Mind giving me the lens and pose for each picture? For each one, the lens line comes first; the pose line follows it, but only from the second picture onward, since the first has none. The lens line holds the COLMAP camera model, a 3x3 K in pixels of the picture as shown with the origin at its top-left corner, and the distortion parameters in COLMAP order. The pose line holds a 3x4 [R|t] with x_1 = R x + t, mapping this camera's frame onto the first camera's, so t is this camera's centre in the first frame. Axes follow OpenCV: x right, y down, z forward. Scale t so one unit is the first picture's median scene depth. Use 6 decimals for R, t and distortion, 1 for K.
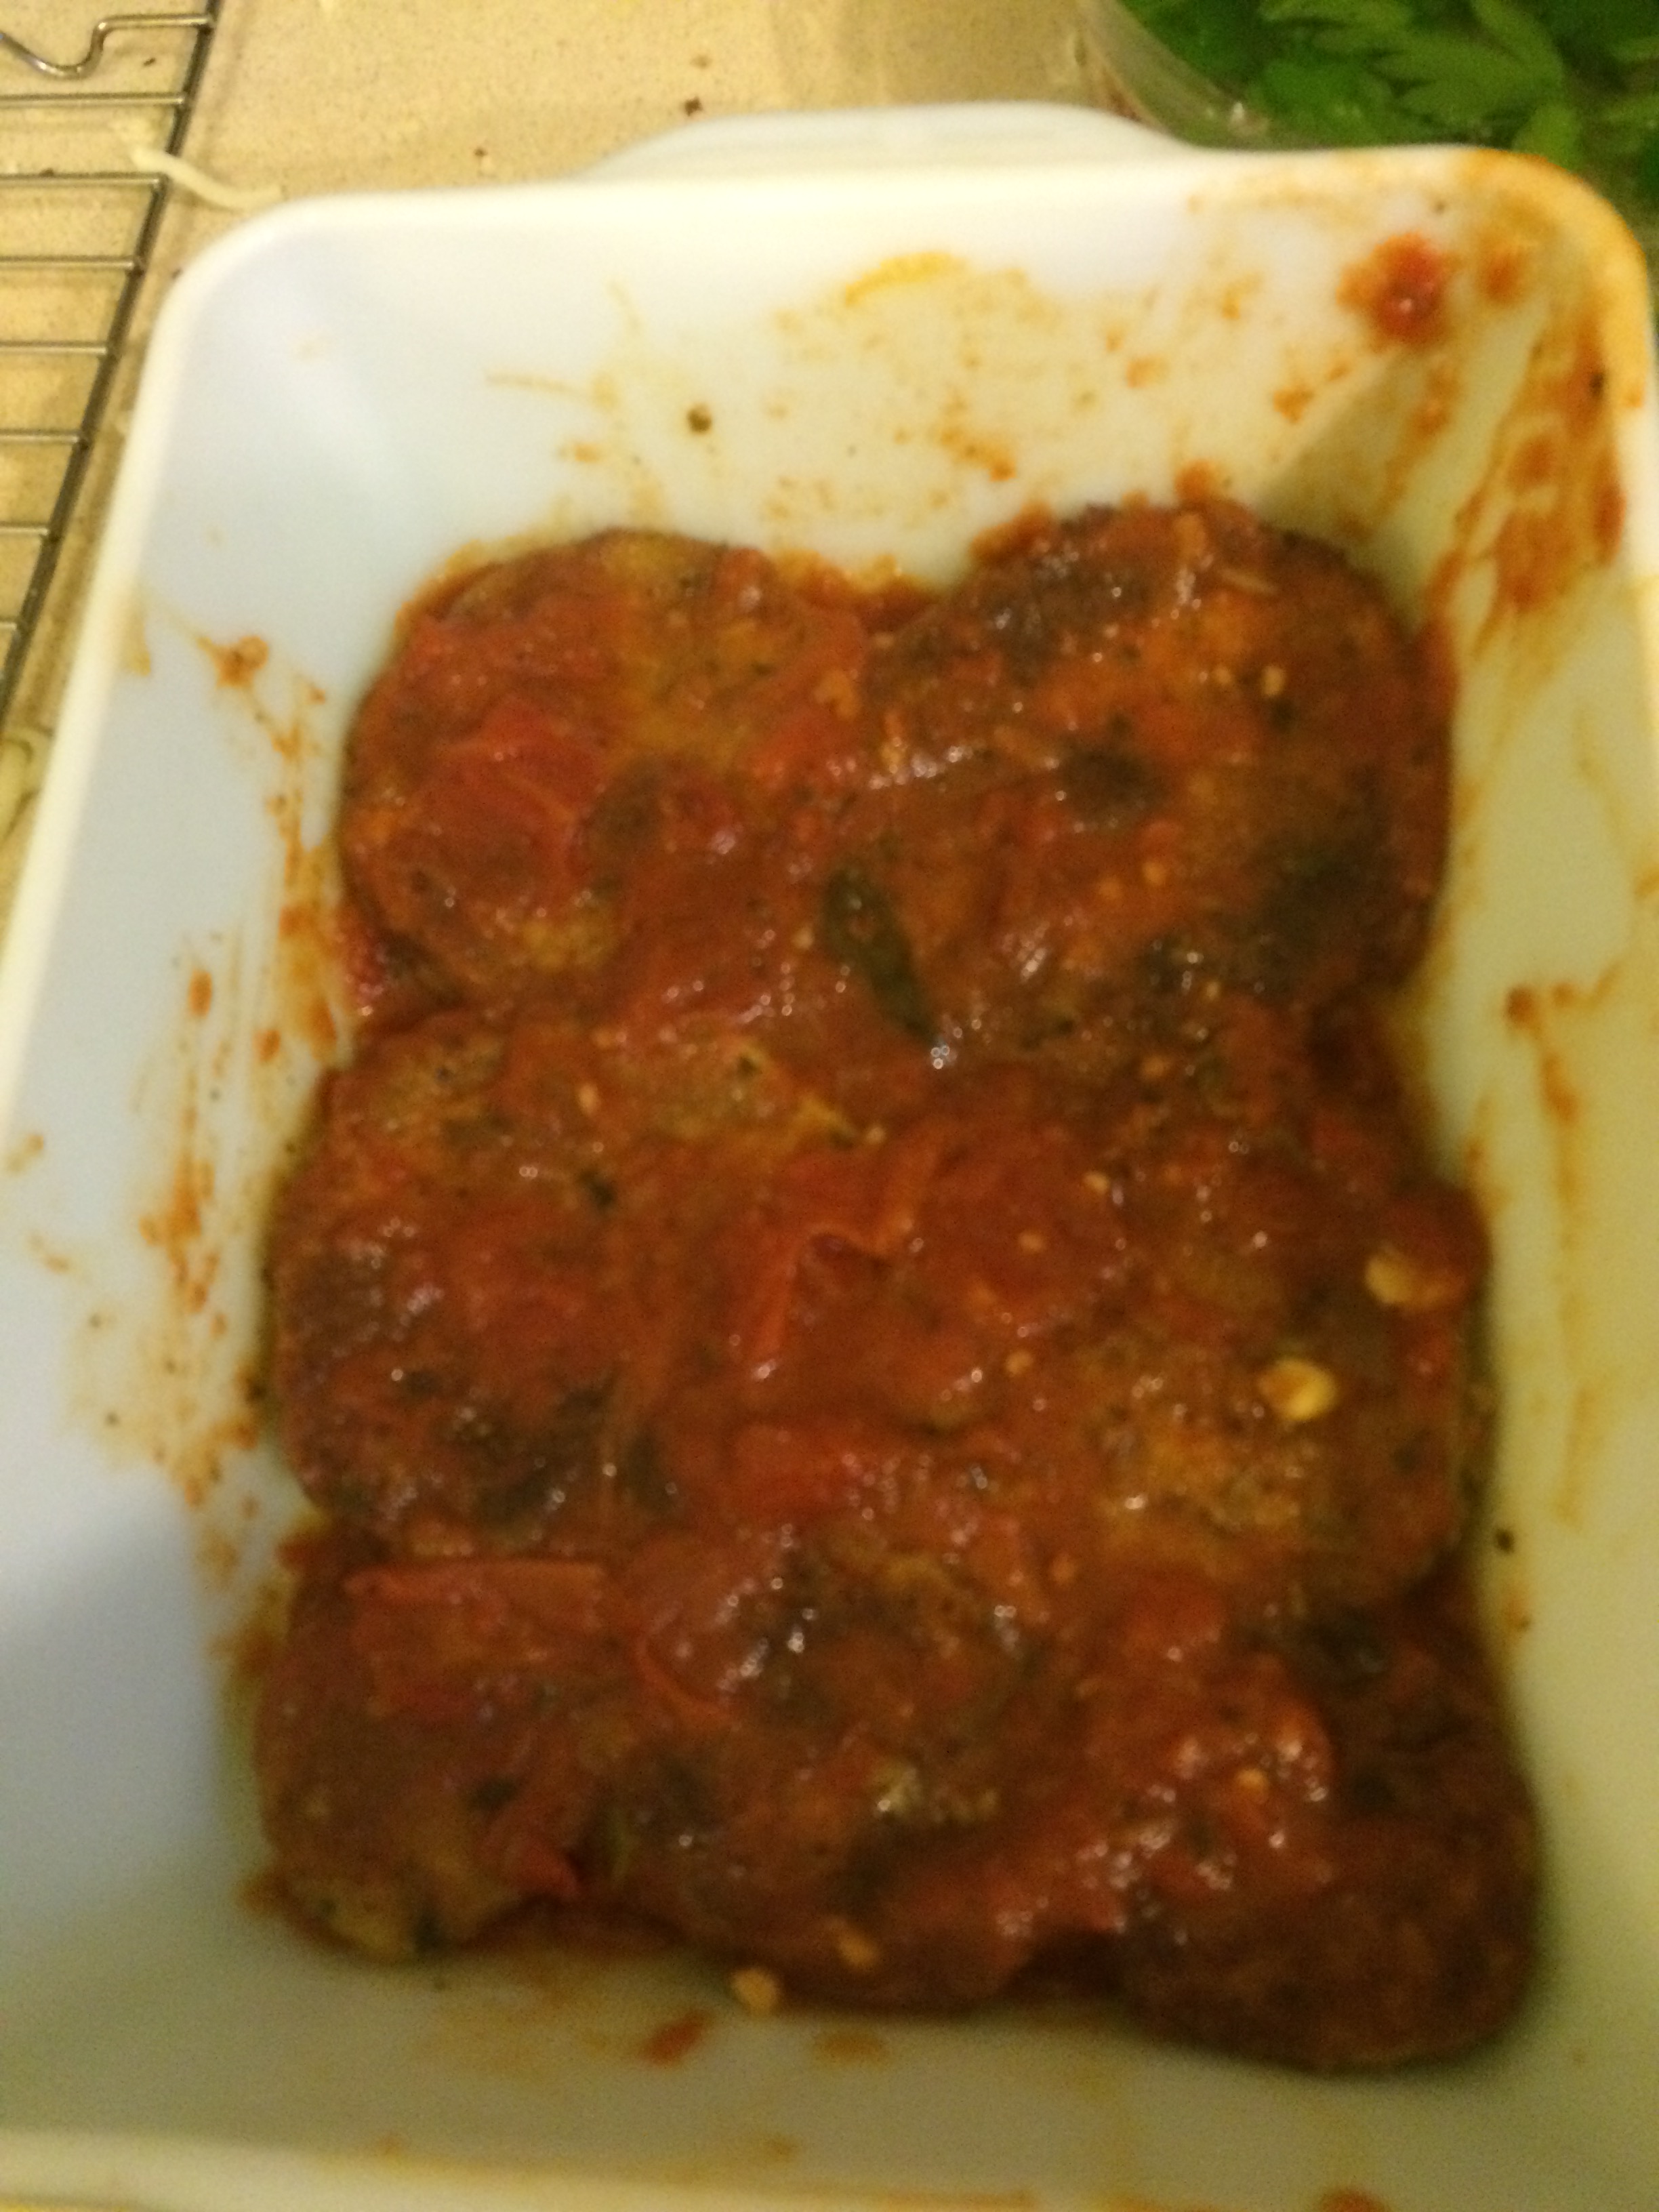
lens RADIAL K [[1841.3, 0, 838.2], [0, 1841.3, 1102.4], [0, 0, 1]] dist [0.070839, -0.093963]
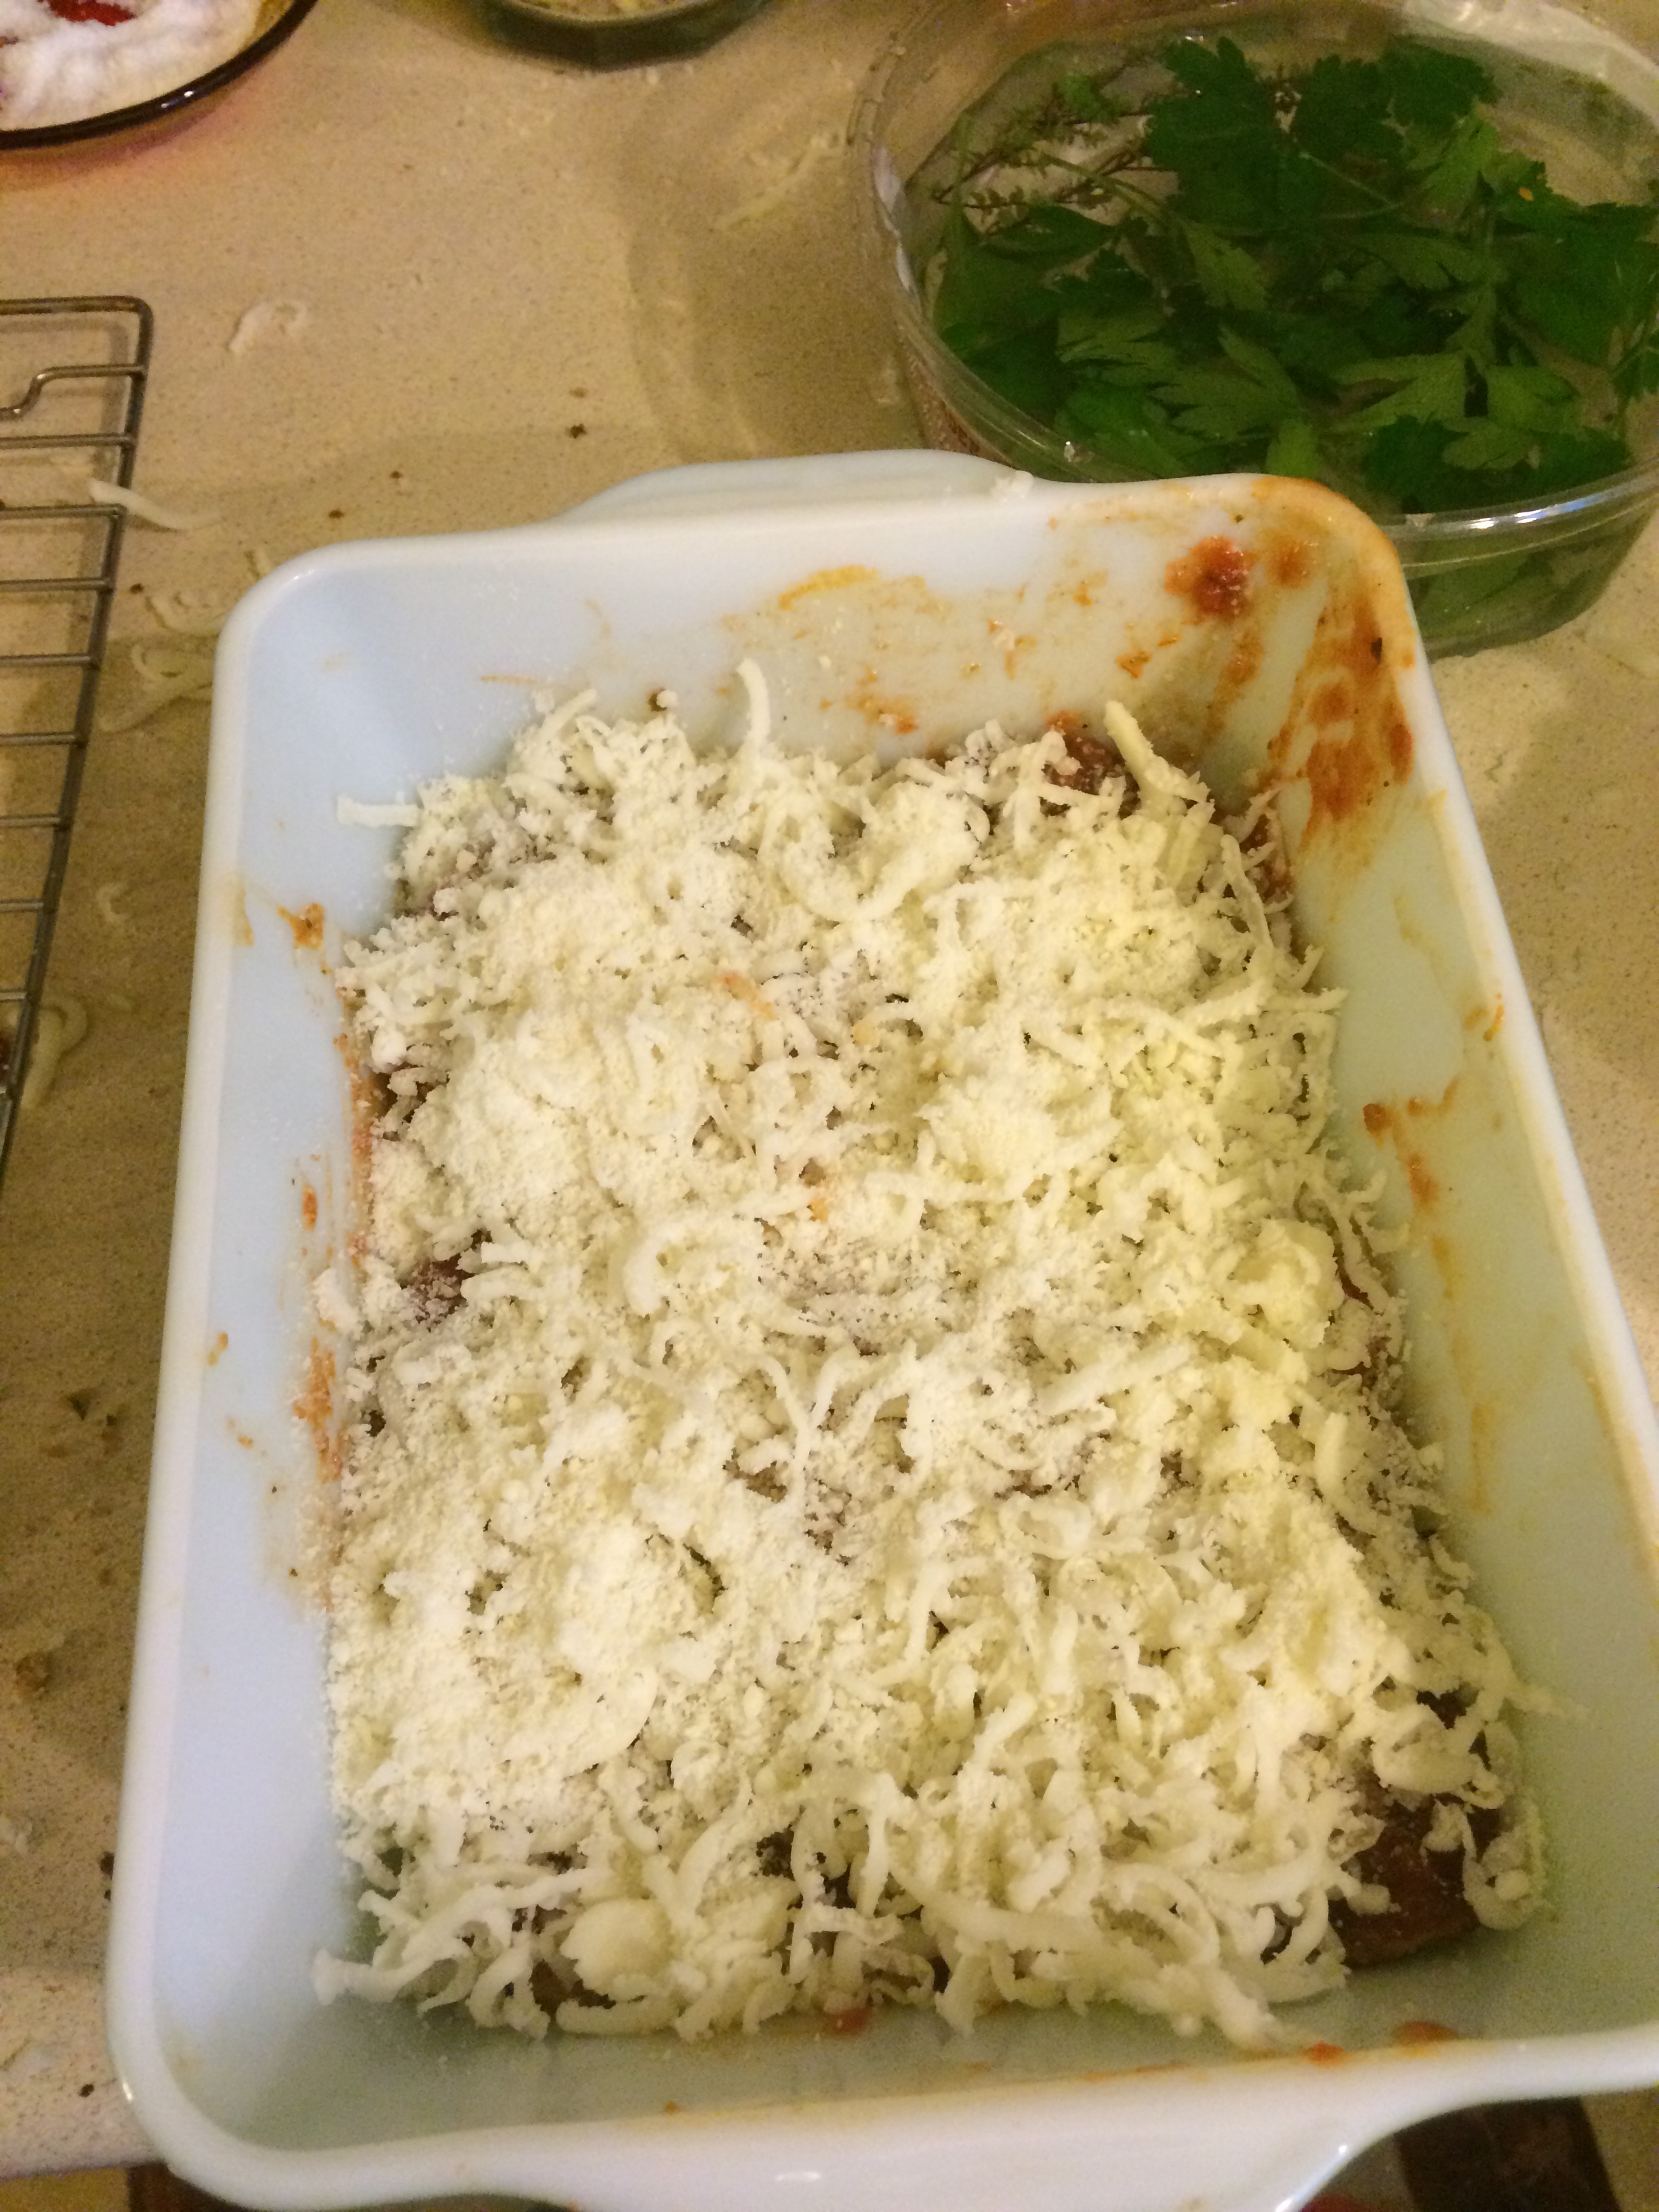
lens RADIAL K [[1841.3, 0, 847.6], [0, 1841.3, 1099.8], [0, 0, 1]] dist [0.070839, -0.093963]
pose [[0.986675, -0.085723, 0.138286, -0.149661], [0.099090, 0.990737, -0.092853, 0.015439], [-0.129046, 0.105318, 0.986030, -0.187220]]
